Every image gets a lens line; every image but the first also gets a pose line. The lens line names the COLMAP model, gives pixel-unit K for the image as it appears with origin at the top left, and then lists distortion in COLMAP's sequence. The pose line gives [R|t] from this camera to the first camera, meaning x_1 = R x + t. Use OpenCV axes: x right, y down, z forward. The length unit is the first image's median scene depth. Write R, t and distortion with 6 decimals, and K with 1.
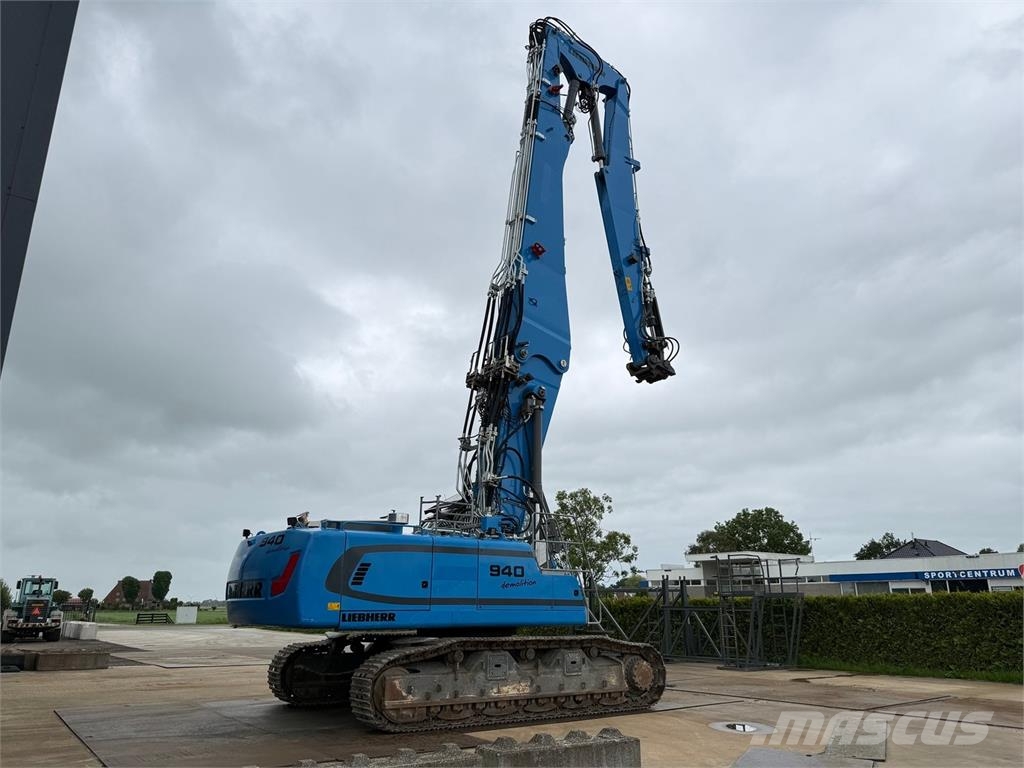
lens RADIAL K [[712.9, 0, 512.0], [0, 712.9, 384.0], [0, 0, 1]] dist [0.120023, -0.185723]
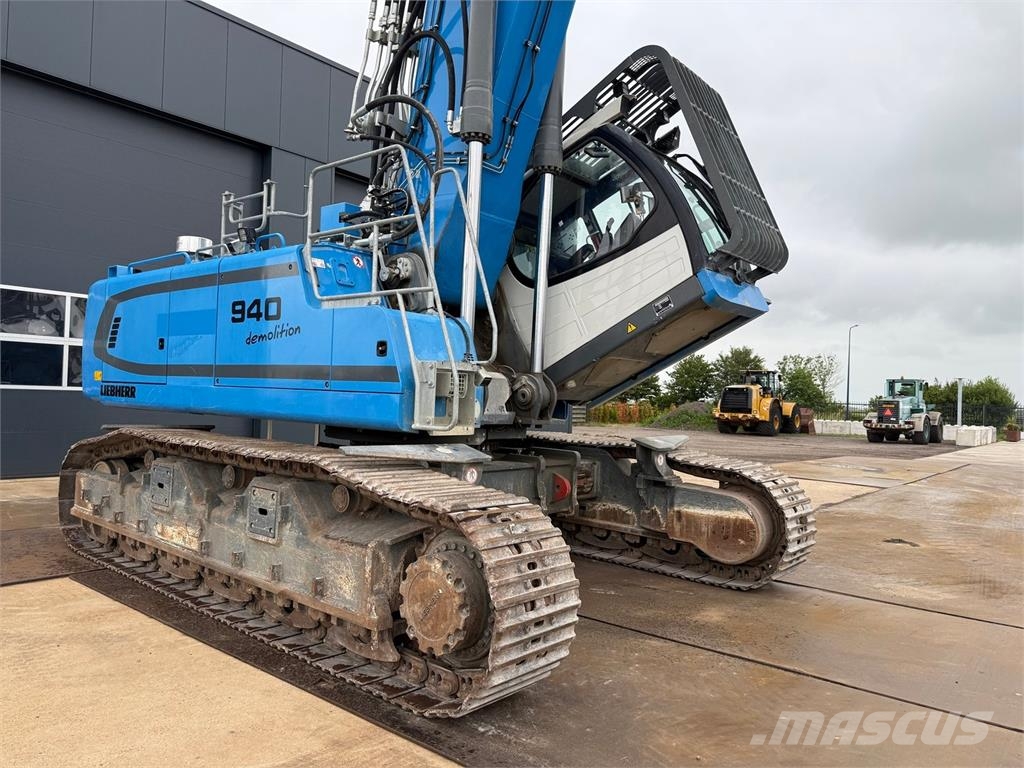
lens RADIAL K [[722.9, 0, 512.3], [0, 722.9, 378.5], [0, 0, 1]] dist [0.034234, -0.037546]
pose [[0.232320, -0.016850, -0.972493, 0.478010], [0.255790, 0.965713, 0.044373, 0.313943], [0.938402, -0.259063, 0.228665, 0.998686]]
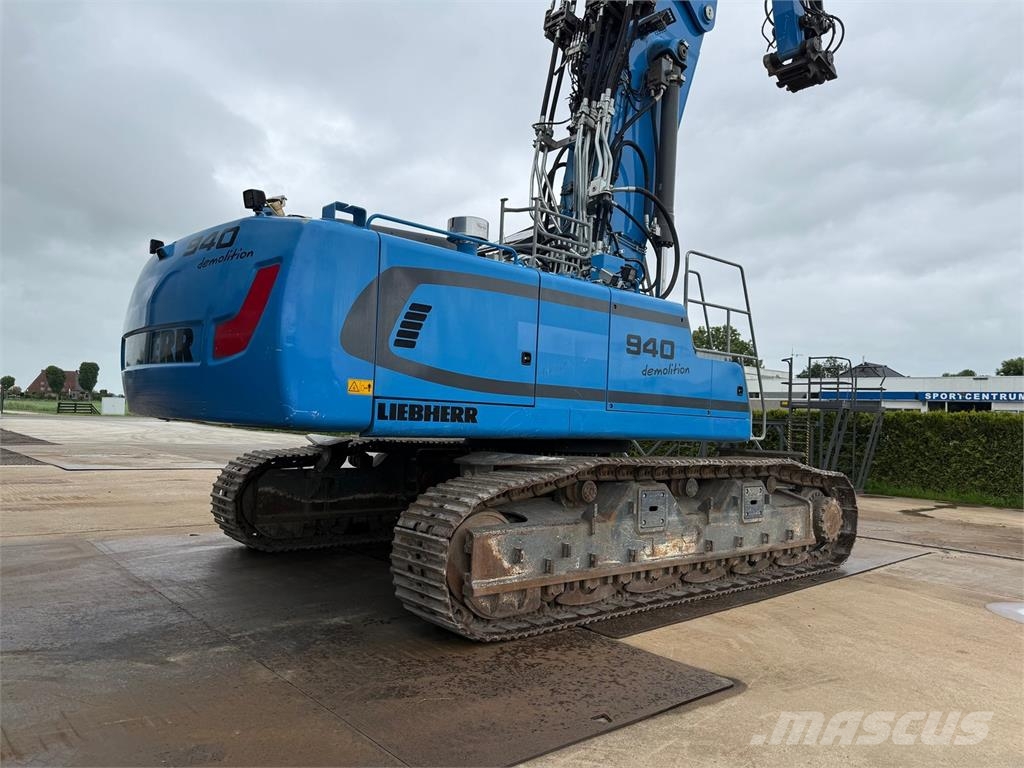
lens RADIAL K [[712.9, 0, 512.0], [0, 712.9, 384.0], [0, 0, 1]] dist [0.120023, -0.185723]
pose [[0.995072, 0.042117, 0.089761, -0.155310], [-0.063589, 0.965682, 0.251824, 0.150656], [-0.076075, -0.256291, 0.963601, 0.453022]]
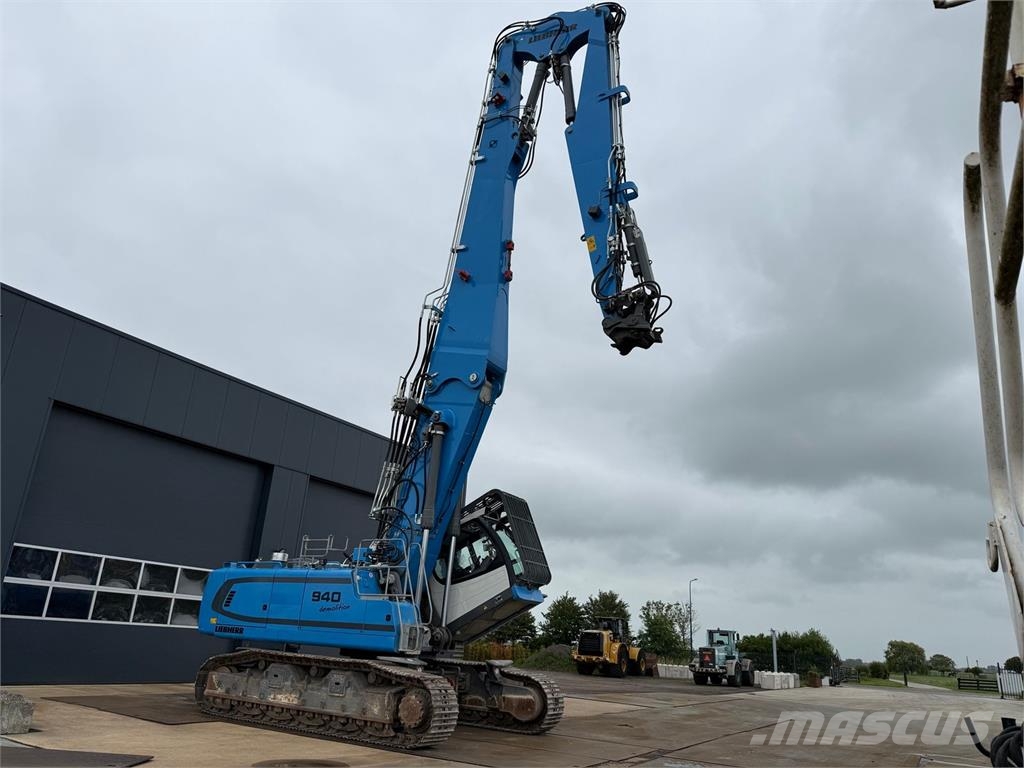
lens RADIAL K [[716.8, 0, 514.4], [0, 716.8, 385.8], [0, 0, 1]] dist [0.103366, -0.196160]
pose [[0.390387, -0.284473, -0.875599, 1.139427], [0.213558, 0.953105, -0.214439, 0.243018], [0.895539, -0.103277, 0.432832, 0.777800]]
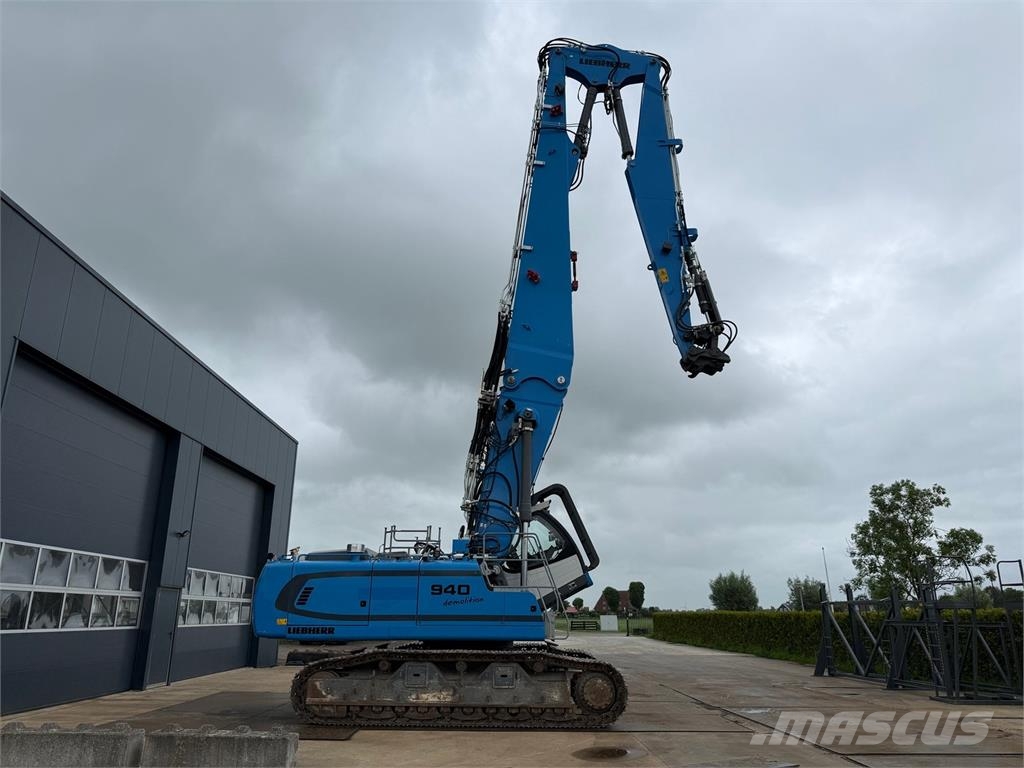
lens RADIAL K [[712.9, 0, 512.0], [0, 712.9, 384.0], [0, 0, 1]] dist [0.120023, -0.185723]
pose [[0.807246, -0.177652, -0.562844, 0.719175], [0.171123, 0.983112, -0.064872, 0.036644], [0.564863, -0.043948, 0.824013, 0.151264]]
